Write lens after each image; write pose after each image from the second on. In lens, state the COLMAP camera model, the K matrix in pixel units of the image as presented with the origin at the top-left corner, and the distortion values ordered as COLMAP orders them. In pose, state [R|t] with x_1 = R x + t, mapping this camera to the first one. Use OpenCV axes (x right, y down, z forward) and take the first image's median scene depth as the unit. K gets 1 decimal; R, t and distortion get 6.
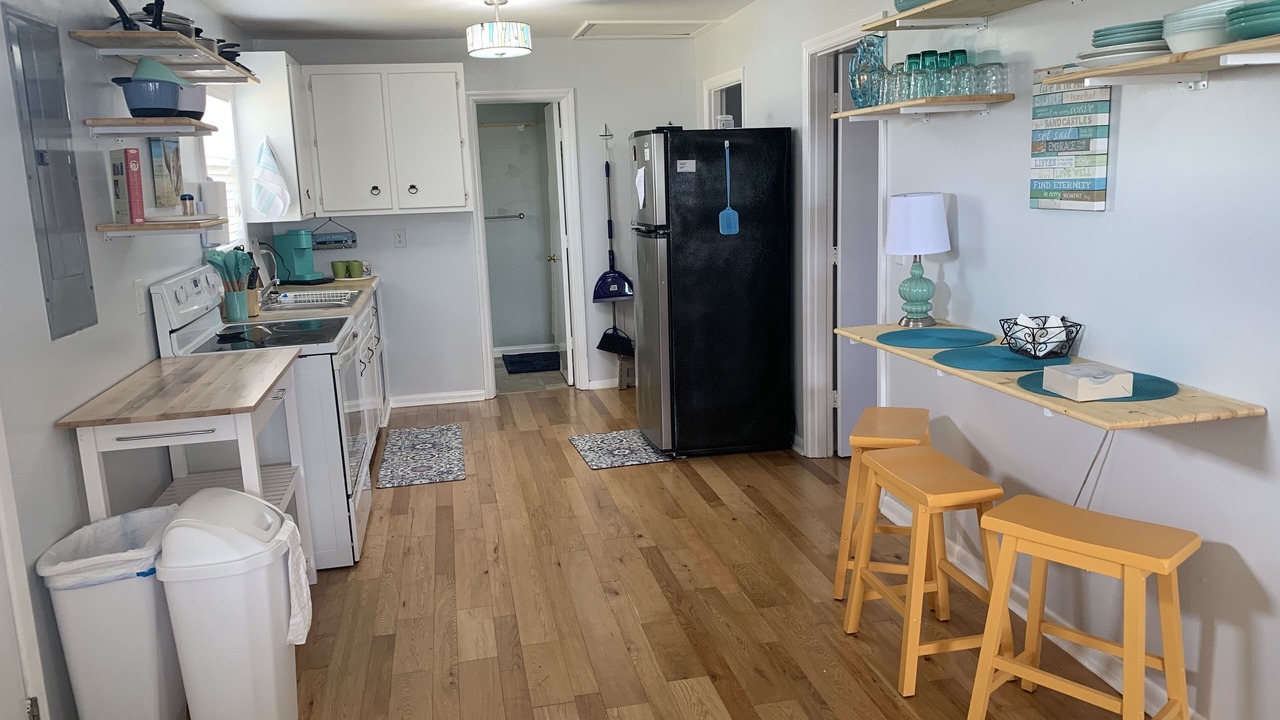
lens RADIAL K [[968.1, 0, 636.6], [0, 968.1, 353.2], [0, 0, 1]] dist [0.137315, -0.280501]
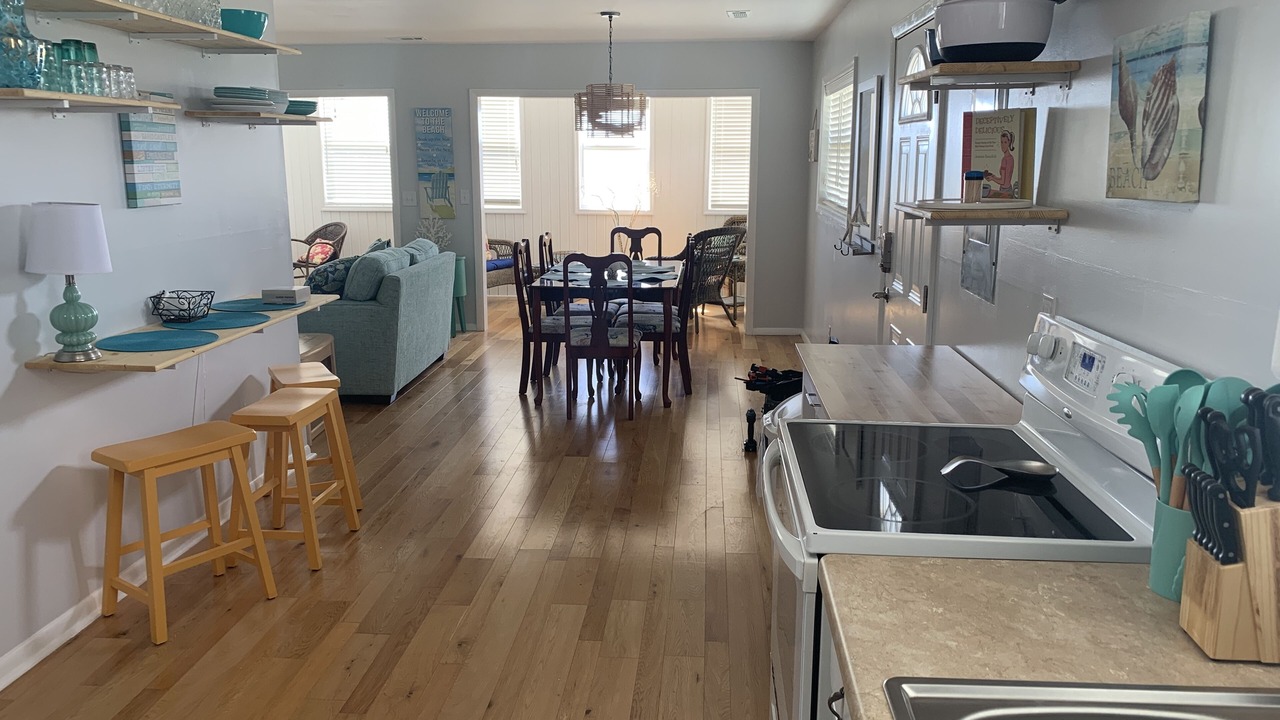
lens RADIAL K [[968.1, 0, 636.6], [0, 968.1, 353.2], [0, 0, 1]] dist [0.137315, -0.280501]
pose [[-0.961662, -0.013684, 0.273896, -0.292900], [0.086904, 0.932073, 0.351692, -0.208686], [-0.260104, 0.362011, -0.895150, 1.180544]]
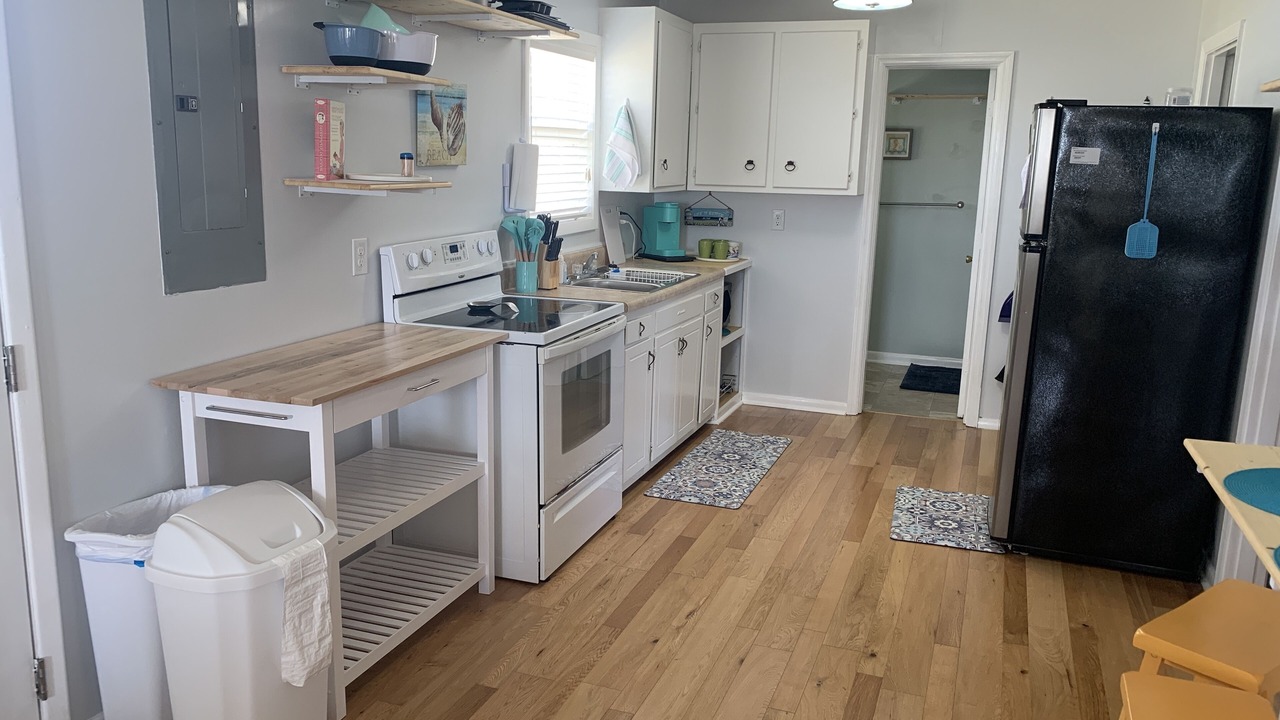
lens RADIAL K [[968.1, 0, 636.6], [0, 968.1, 353.2], [0, 0, 1]] dist [0.137315, -0.280501]
pose [[0.850429, 0.164169, -0.499819, 0.152454], [-0.152227, 0.986211, 0.064918, -0.047291], [0.503585, 0.020878, 0.863694, 0.219799]]
